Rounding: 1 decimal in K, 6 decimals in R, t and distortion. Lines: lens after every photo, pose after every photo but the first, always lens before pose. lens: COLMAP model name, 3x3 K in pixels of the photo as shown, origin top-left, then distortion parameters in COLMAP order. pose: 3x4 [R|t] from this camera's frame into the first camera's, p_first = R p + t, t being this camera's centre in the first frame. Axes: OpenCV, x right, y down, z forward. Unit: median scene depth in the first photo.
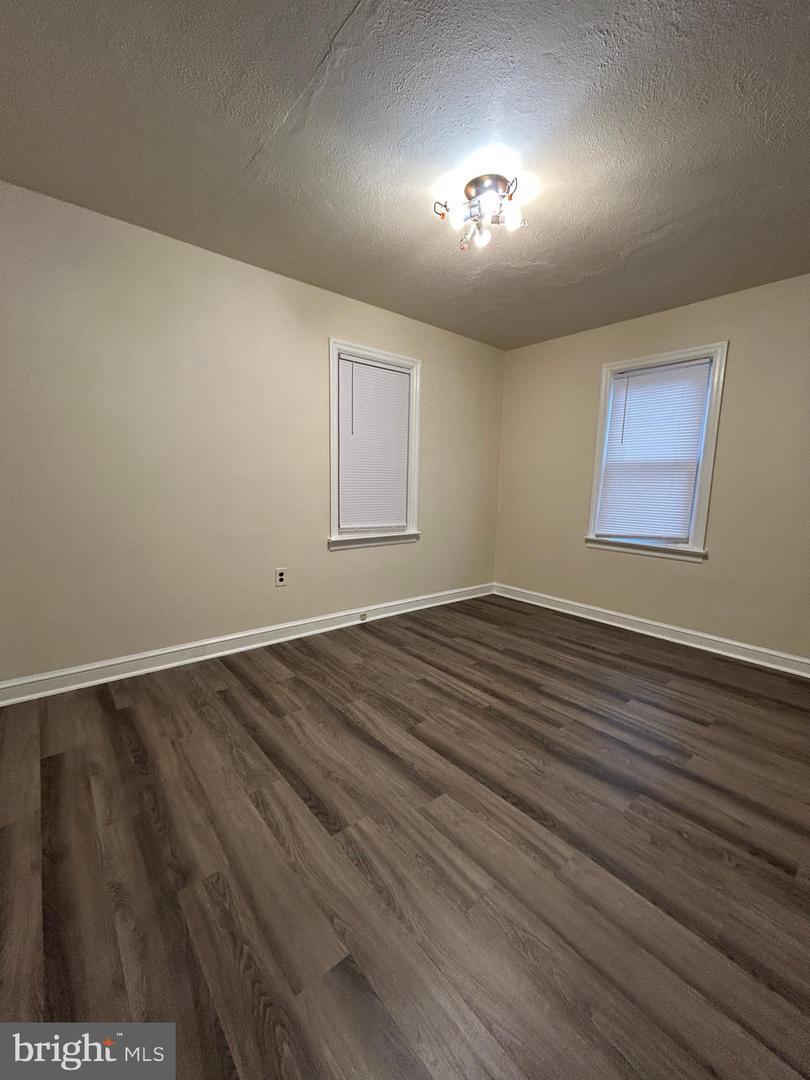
lens RADIAL K [[436.1, 0, 407.6], [0, 436.1, 539.8], [0, 0, 1]] dist [-0.001236, 0.000393]
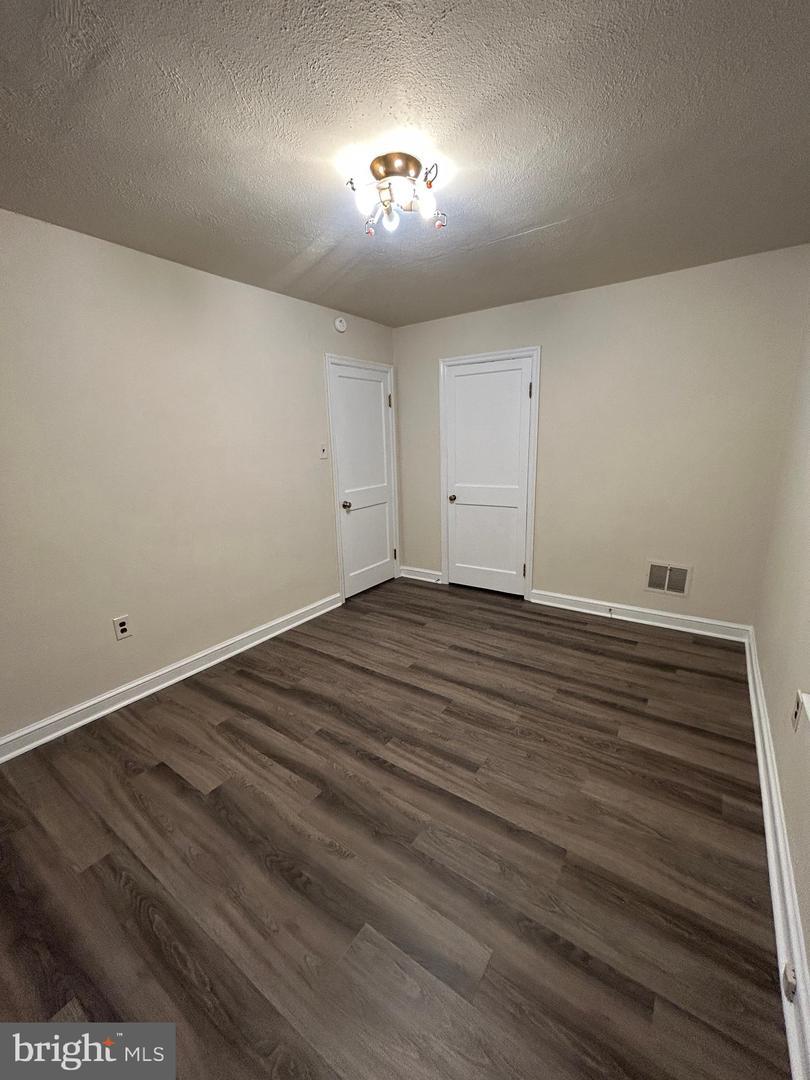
lens RADIAL K [[436.1, 0, 407.6], [0, 436.1, 539.8], [0, 0, 1]] dist [-0.001236, 0.000393]
pose [[-0.964682, 0.061551, -0.256124, 0.363629], [-0.034517, 0.934396, 0.354559, -0.363793], [0.261145, 0.350877, -0.899271, 1.741890]]
